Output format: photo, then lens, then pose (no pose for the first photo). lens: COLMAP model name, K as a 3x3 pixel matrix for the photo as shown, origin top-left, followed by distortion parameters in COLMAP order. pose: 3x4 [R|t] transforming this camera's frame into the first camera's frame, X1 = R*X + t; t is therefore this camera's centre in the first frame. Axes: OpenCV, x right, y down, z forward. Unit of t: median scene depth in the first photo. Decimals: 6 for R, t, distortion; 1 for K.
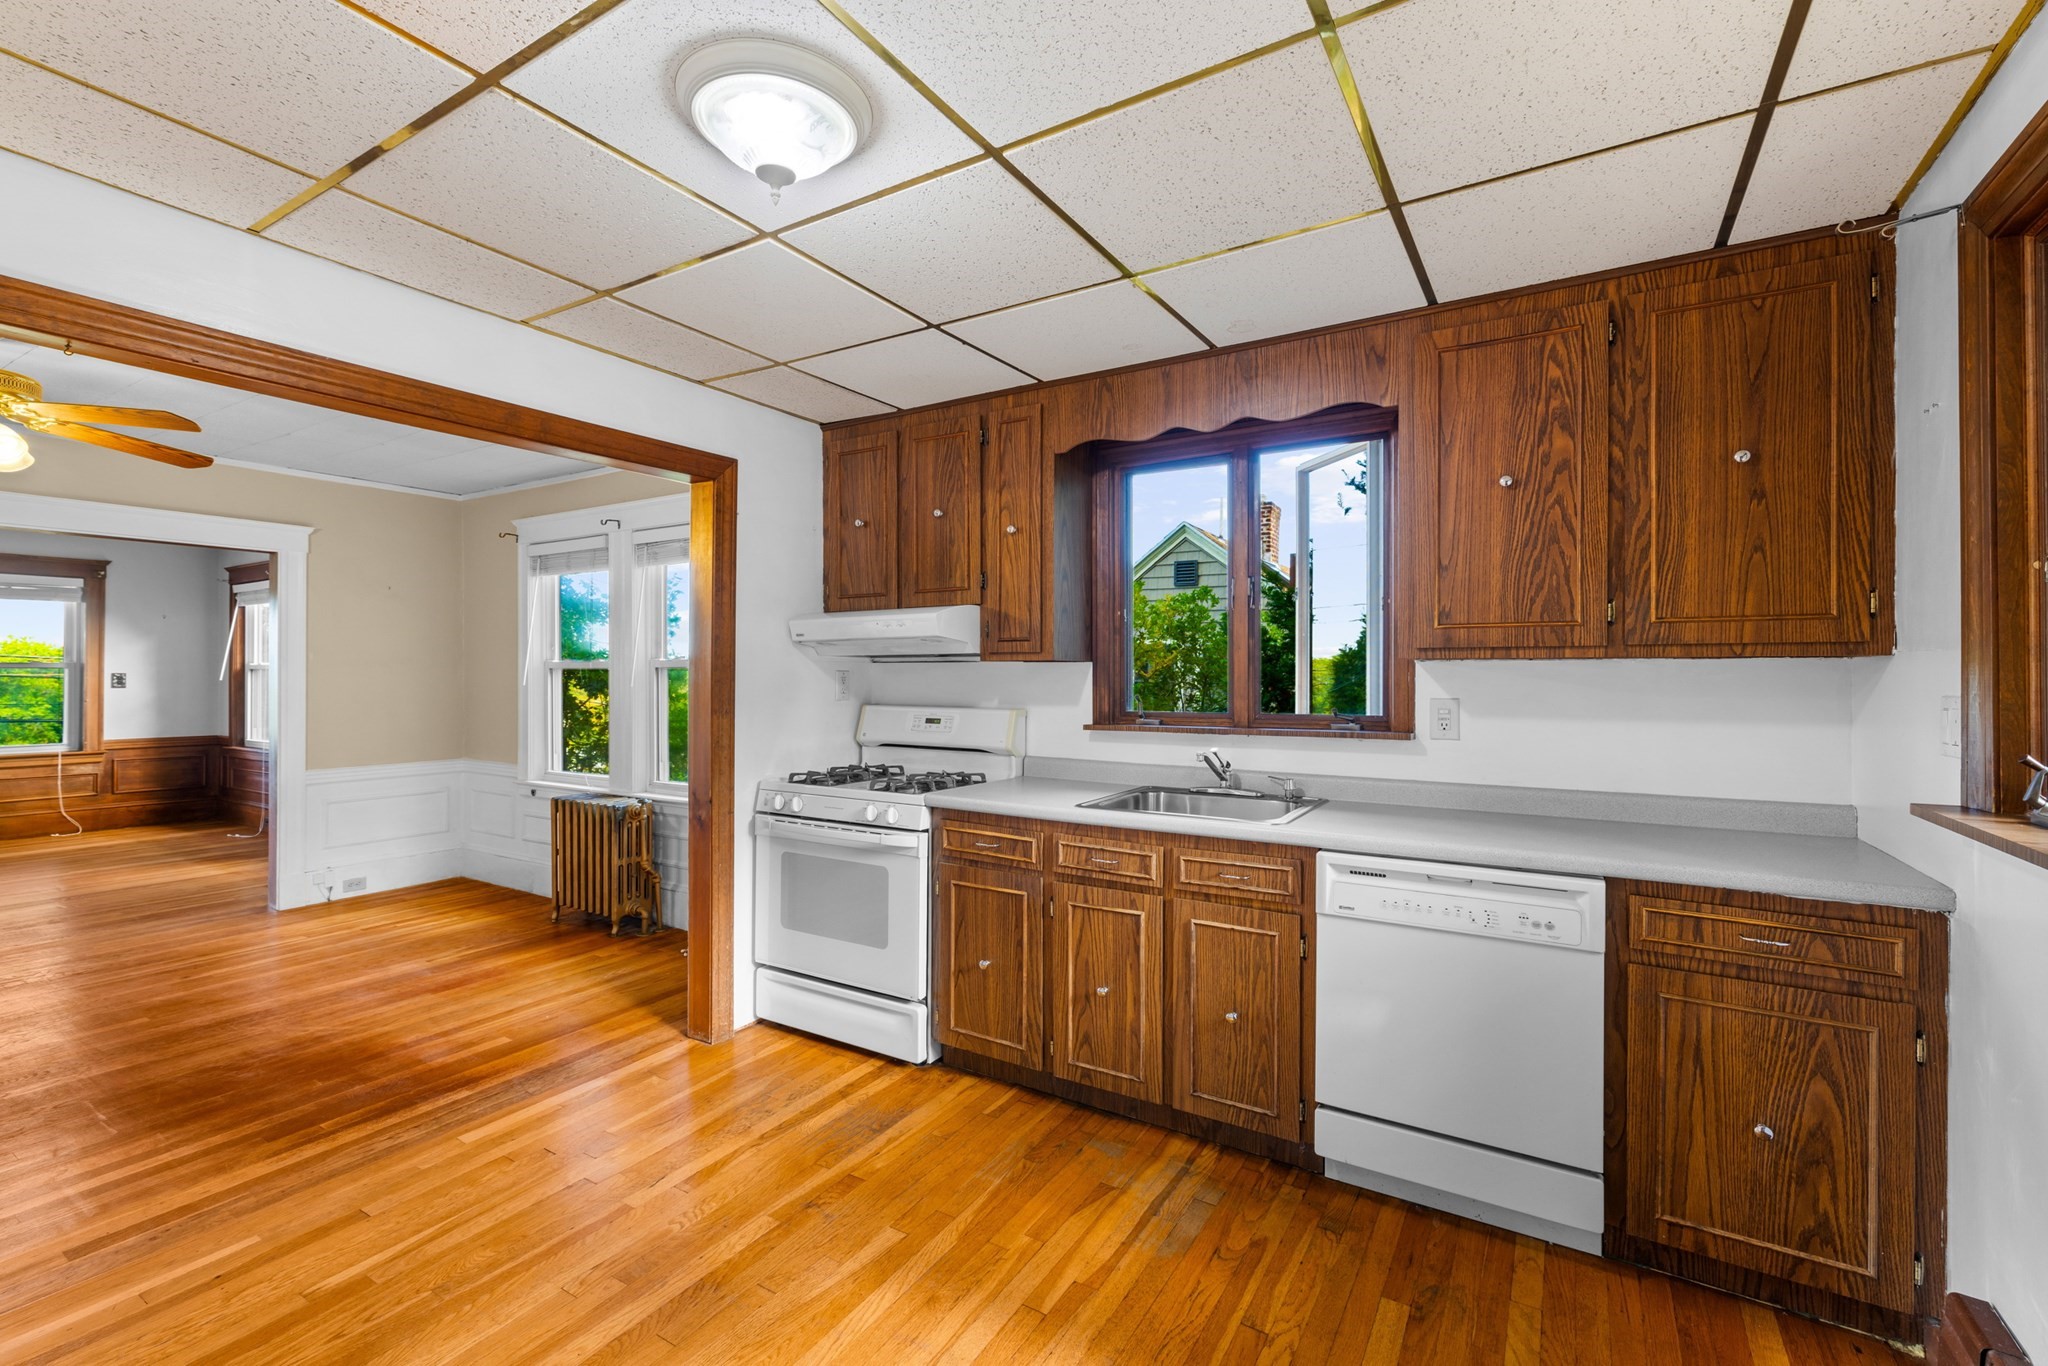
lens RADIAL K [[920.3, 0, 1087.8], [0, 920.3, 677.1], [0, 0, 1]] dist [0.002854, 0.000883]
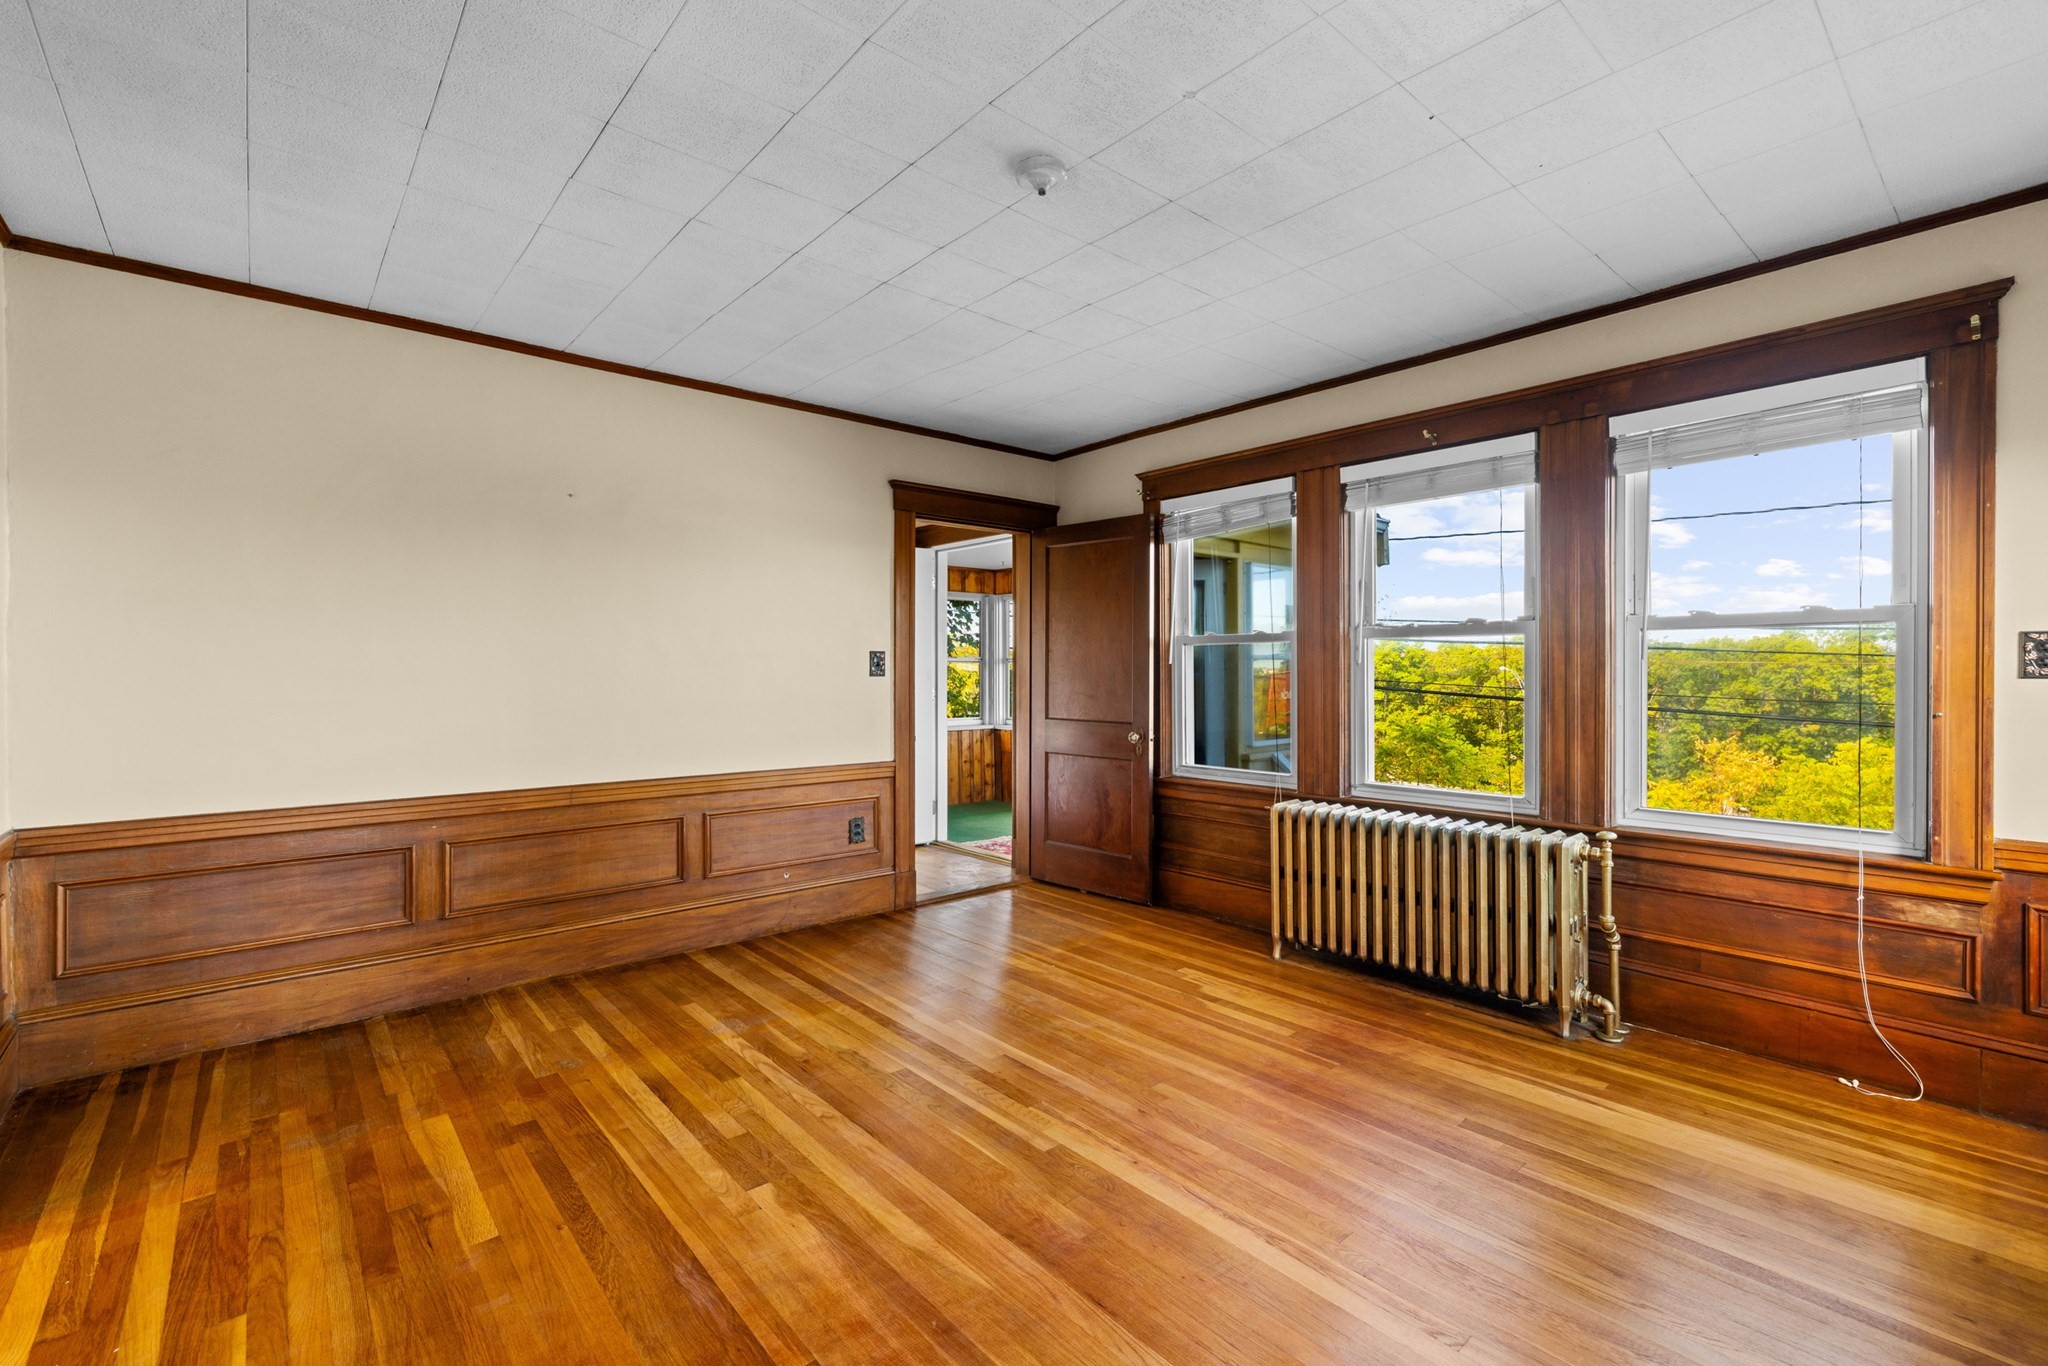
lens RADIAL K [[878.1, 0, 1007.4], [0, 878.1, 673.6], [0, 0, 1]] dist [-0.000038, 0.000691]
pose [[-0.332704, -0.003472, -0.943025, -1.594636], [-0.002191, 0.999993, -0.002909, 0.028781], [0.943029, 0.001098, -0.332710, 1.881988]]
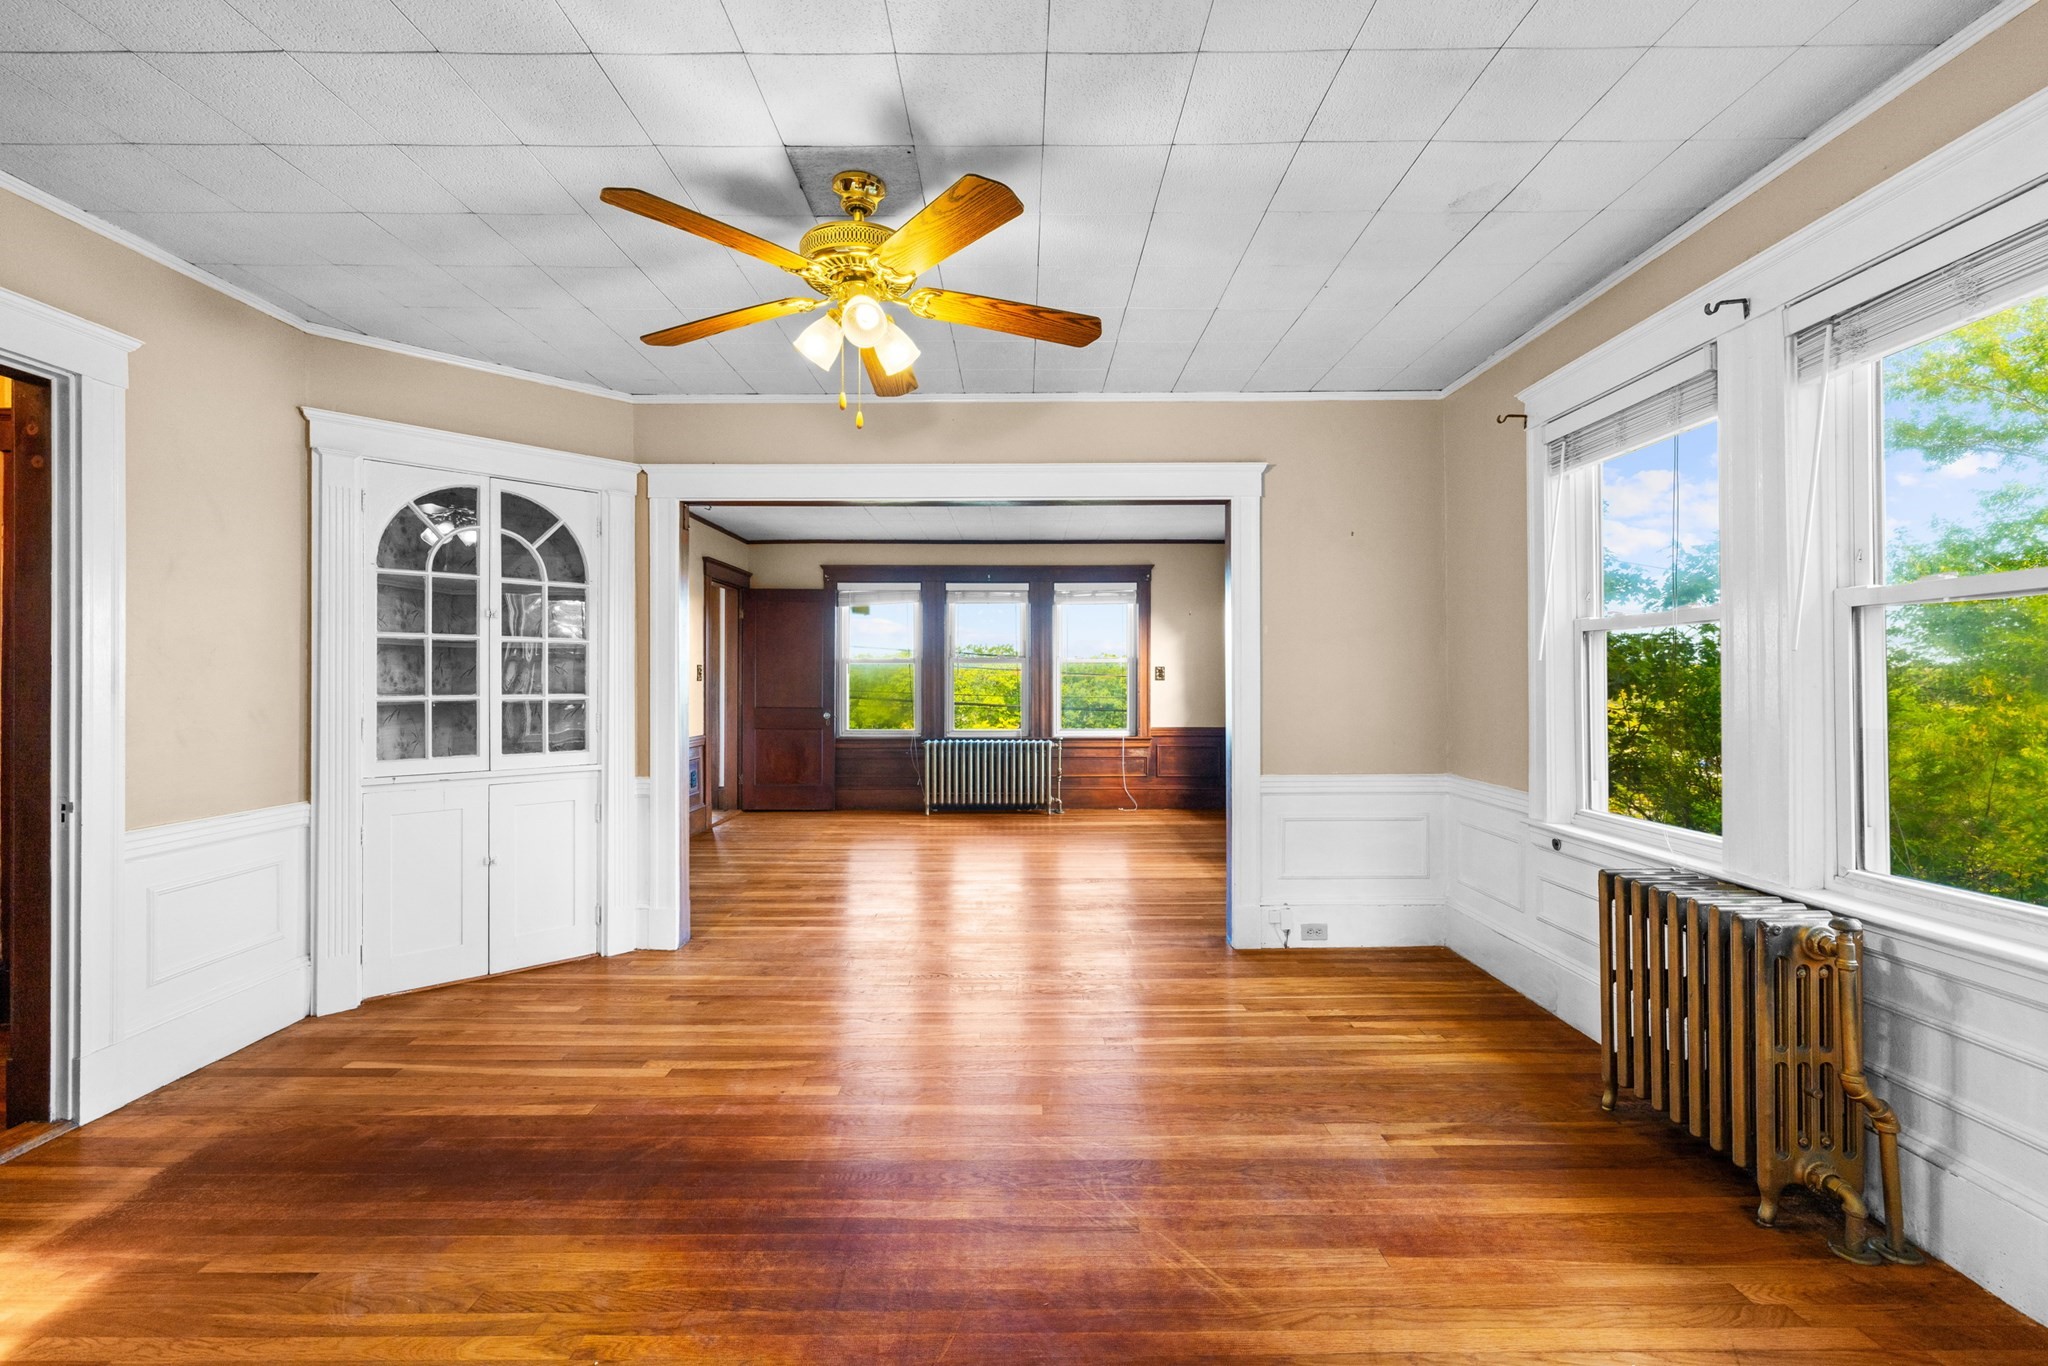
lens RADIAL K [[920.5, 0, 979.1], [0, 920.5, 677.3], [0, 0, 1]] dist [0.001207, 0.000313]
pose [[0.476274, -0.008888, -0.879252, -0.468384], [0.002582, 0.999959, -0.008710, 0.041934], [0.879293, 0.001878, 0.476278, 0.715069]]
